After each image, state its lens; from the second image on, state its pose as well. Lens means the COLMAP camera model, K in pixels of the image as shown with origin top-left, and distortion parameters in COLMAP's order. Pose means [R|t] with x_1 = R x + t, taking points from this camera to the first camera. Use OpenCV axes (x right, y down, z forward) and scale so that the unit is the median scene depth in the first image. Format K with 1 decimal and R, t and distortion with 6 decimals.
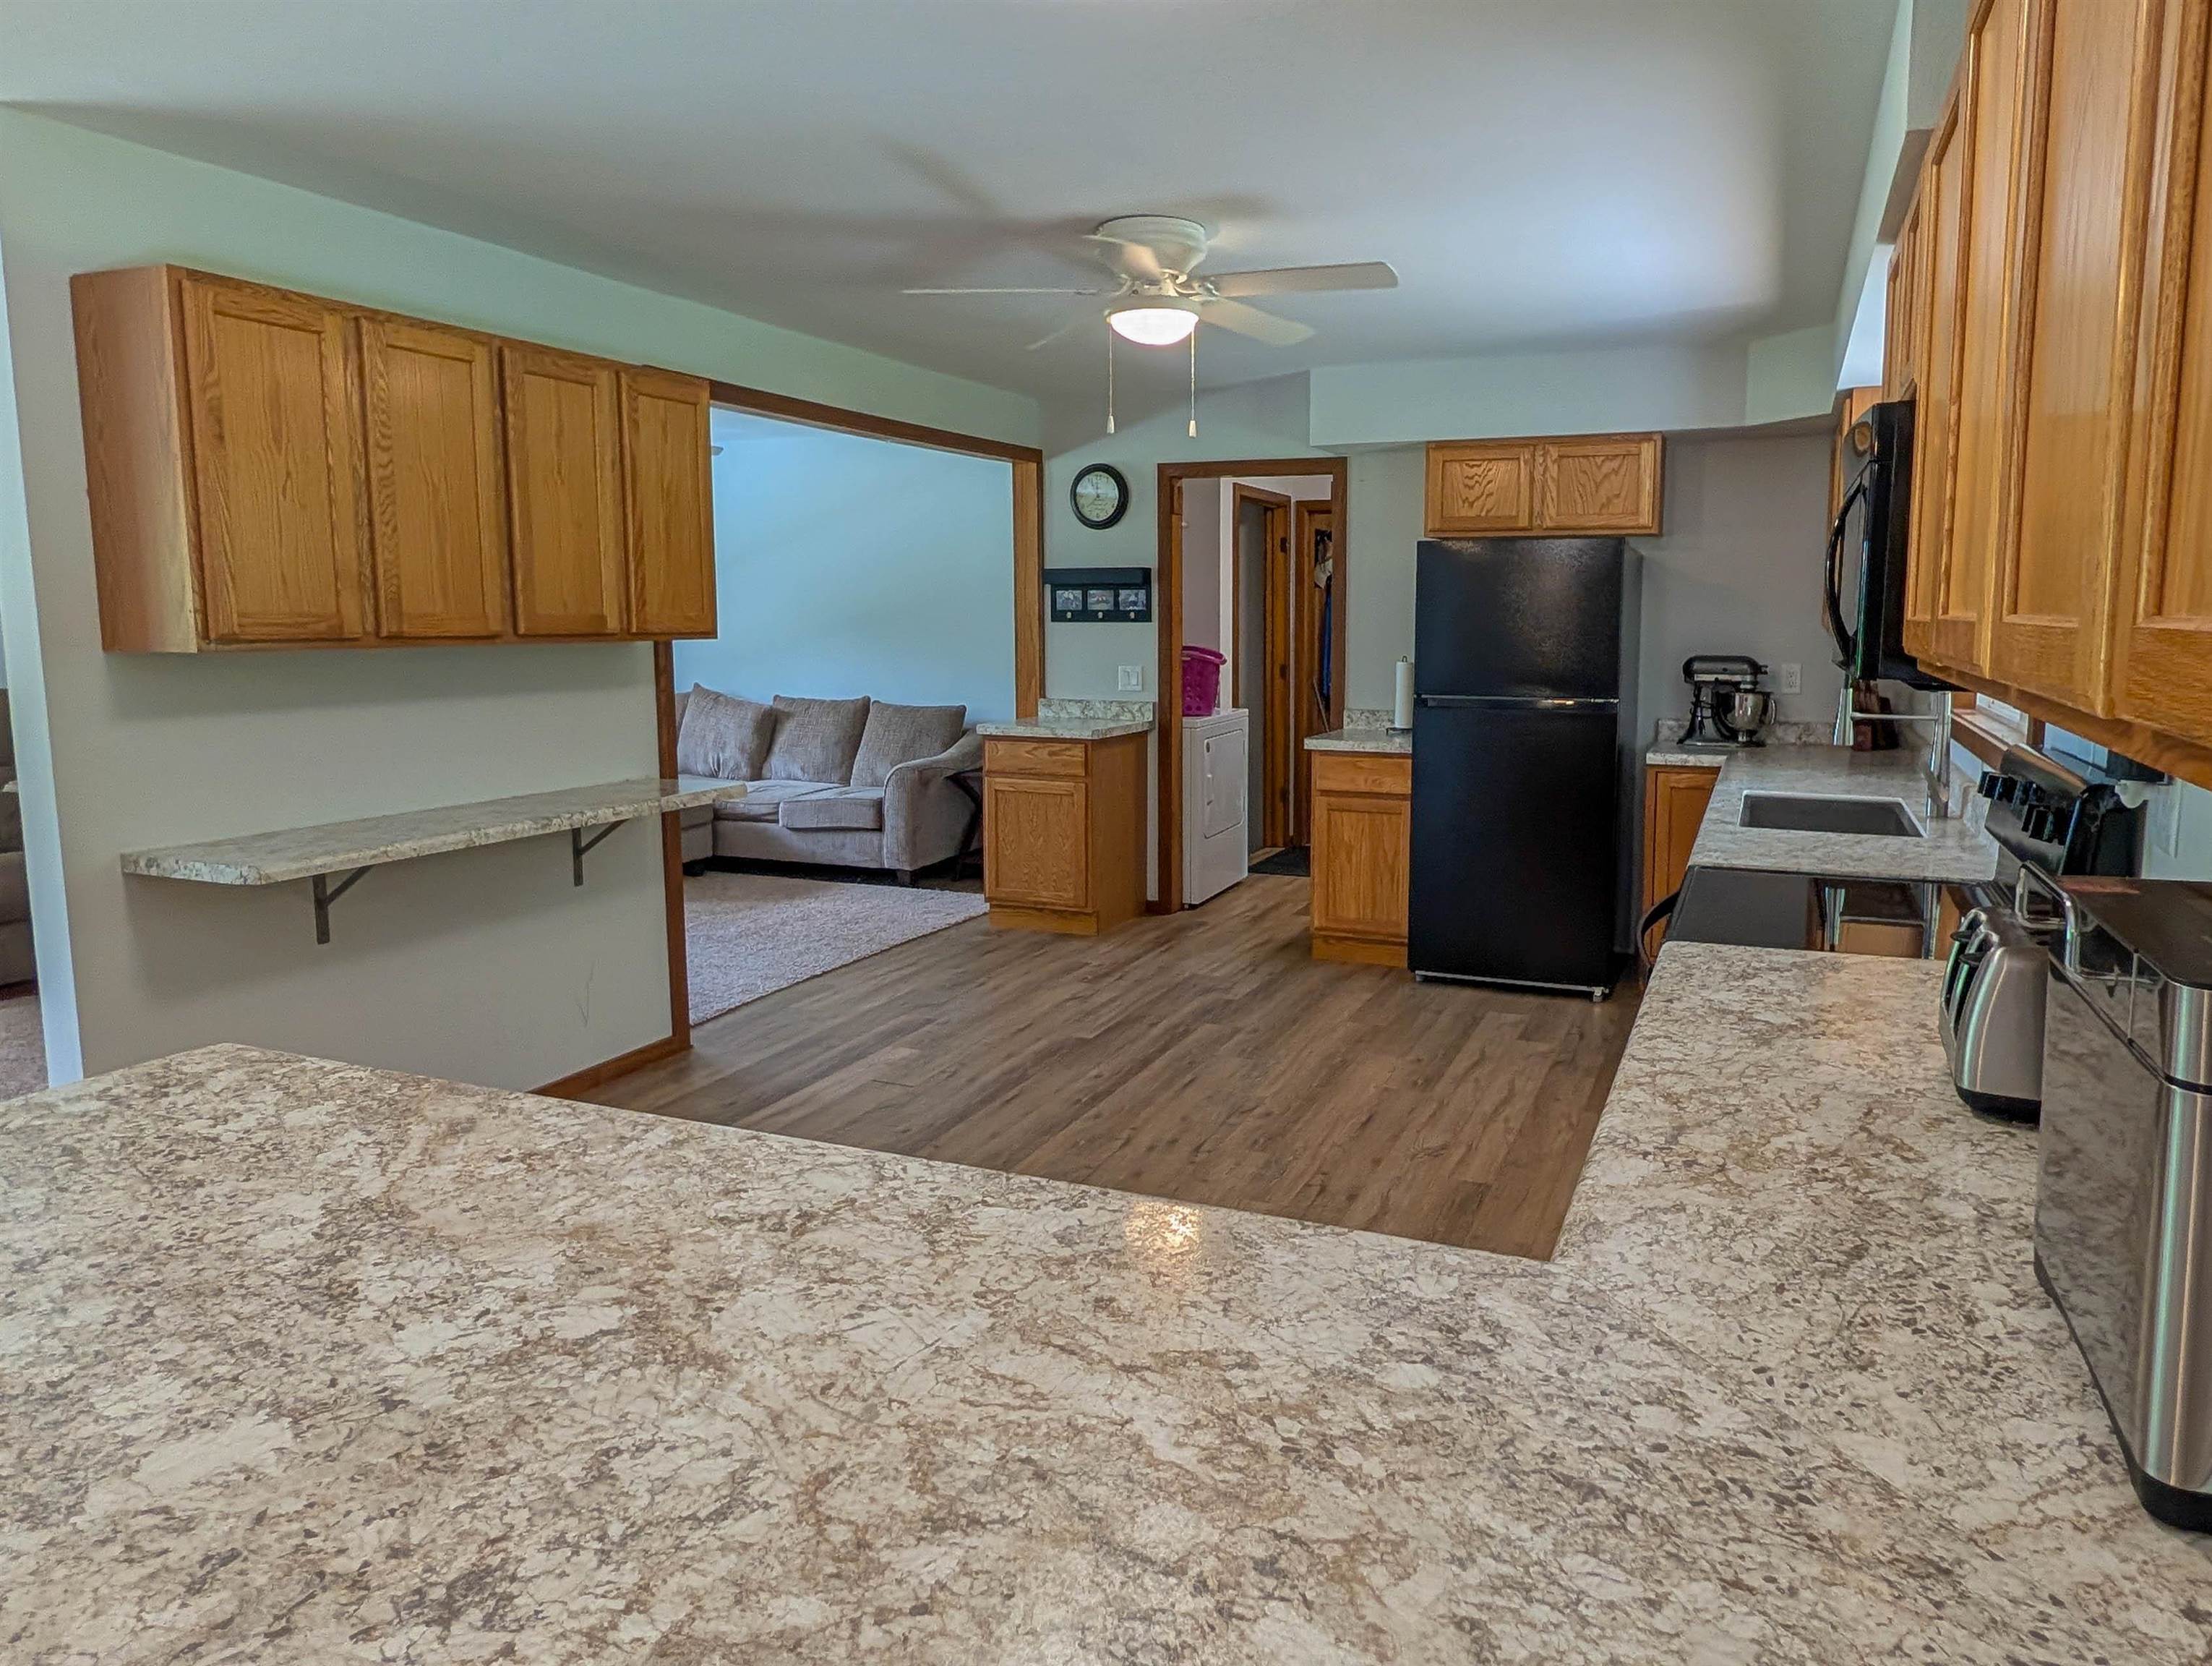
lens RADIAL K [[1444.1, 0, 1219.1], [0, 1444.1, 788.5], [0, 0, 1]] dist [0.006128, -0.000122]
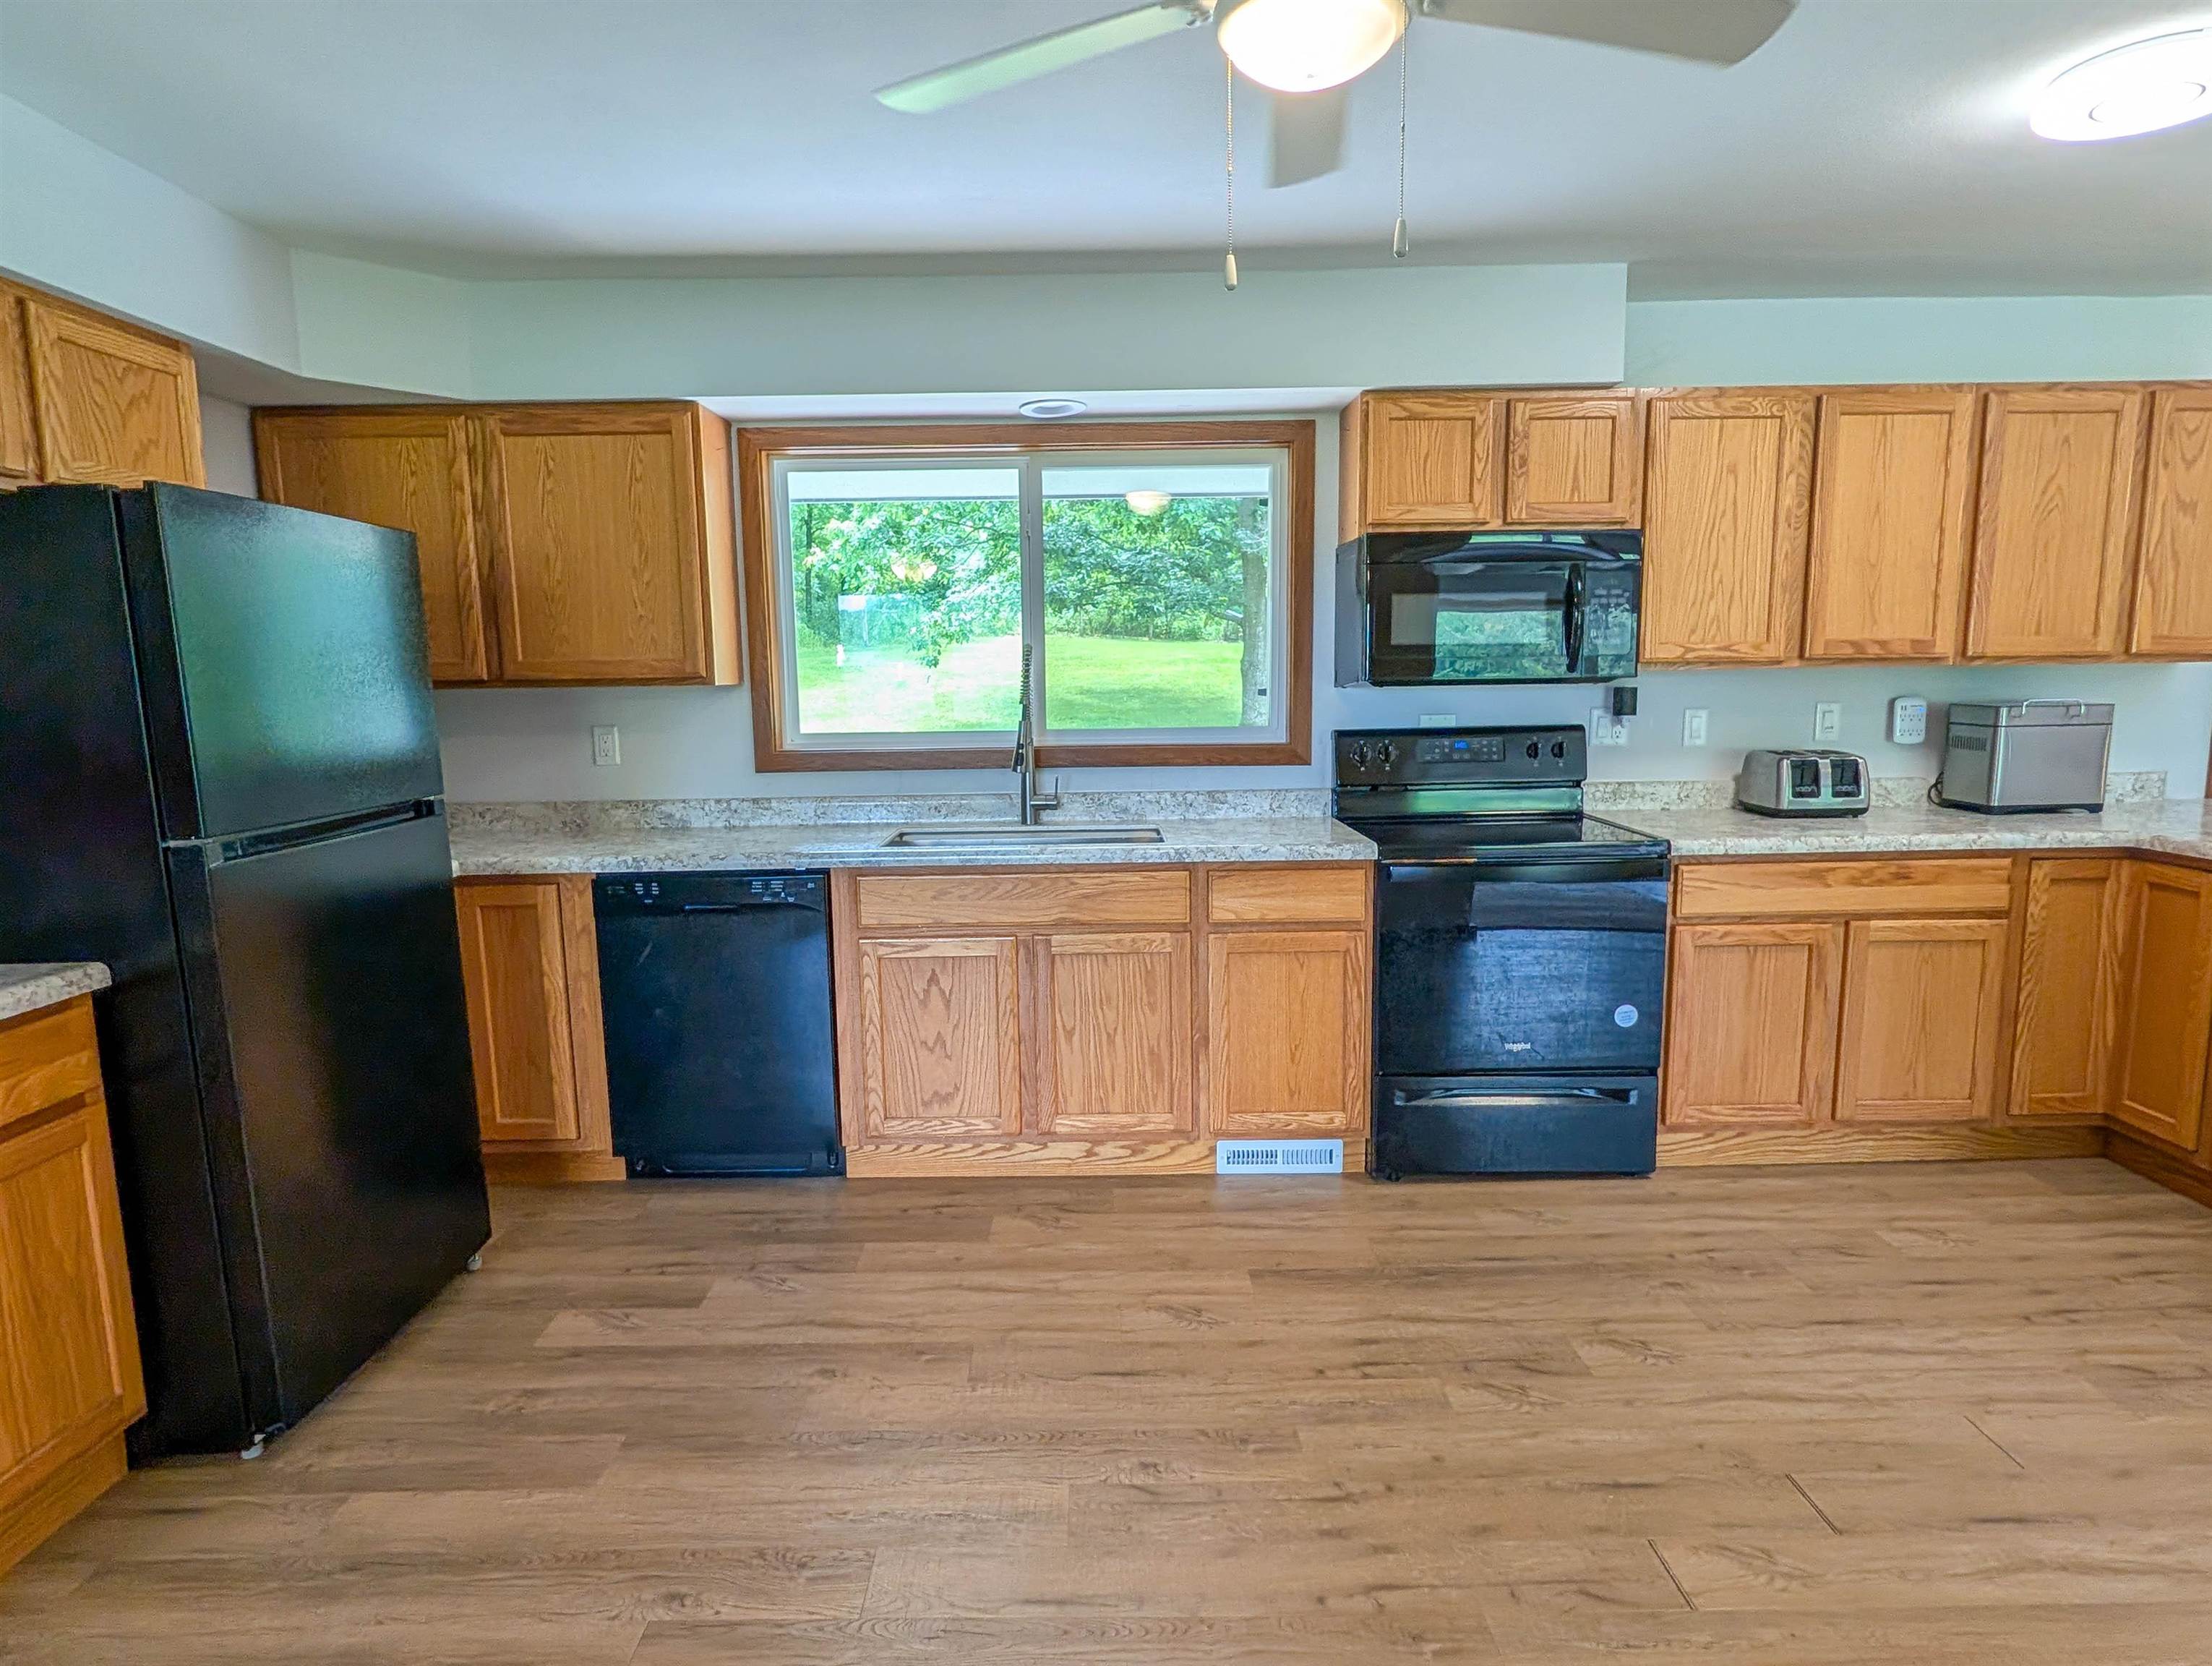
lens RADIAL K [[1194.0, 0, 1113.0], [0, 1194.0, 846.3], [0, 0, 1]] dist [-0.002892, 0.000711]
pose [[-0.368287, -0.131355, 0.920386, -0.286135], [0.128212, 0.973334, 0.190215, -0.092974], [-0.920829, 0.188058, -0.341625, 0.835470]]
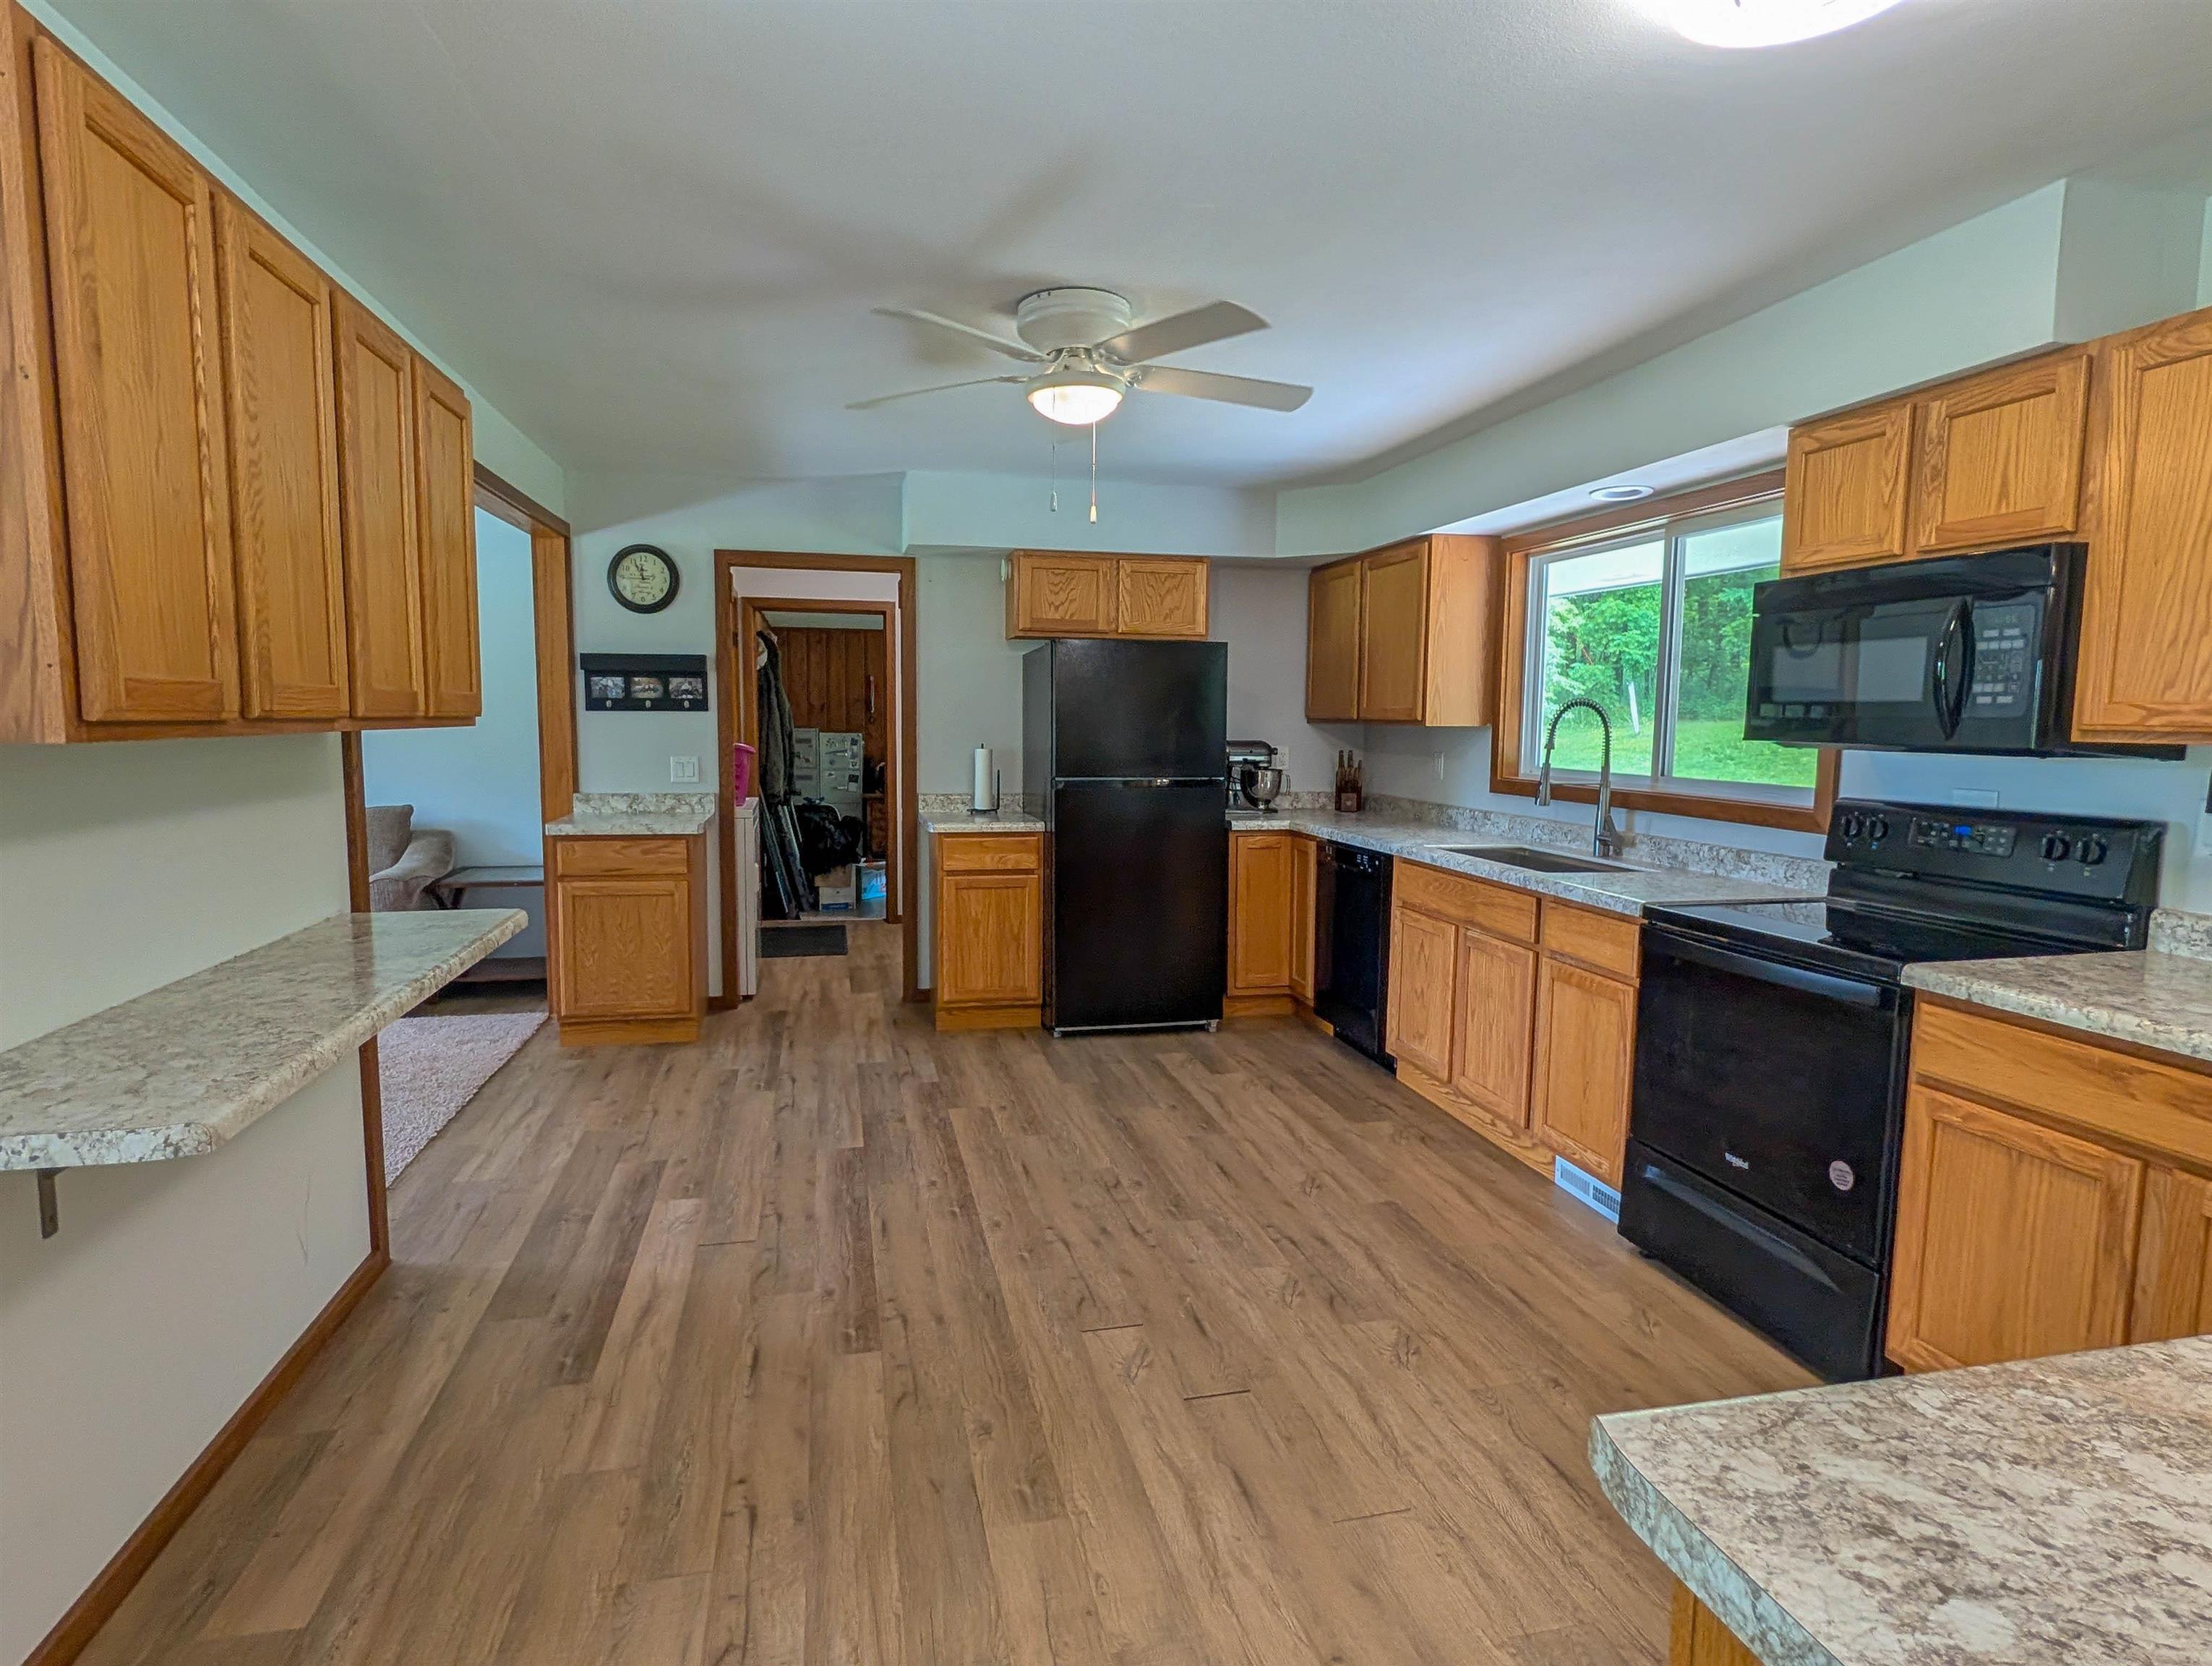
lens RADIAL K [[1194.0, 0, 1113.0], [0, 1194.0, 846.3], [0, 0, 1]] dist [-0.002892, 0.000711]
pose [[0.823593, -0.057159, 0.564293, -0.331389], [0.061521, 0.998042, 0.011304, -0.019710], [-0.563834, 0.025407, 0.825497, 0.217640]]
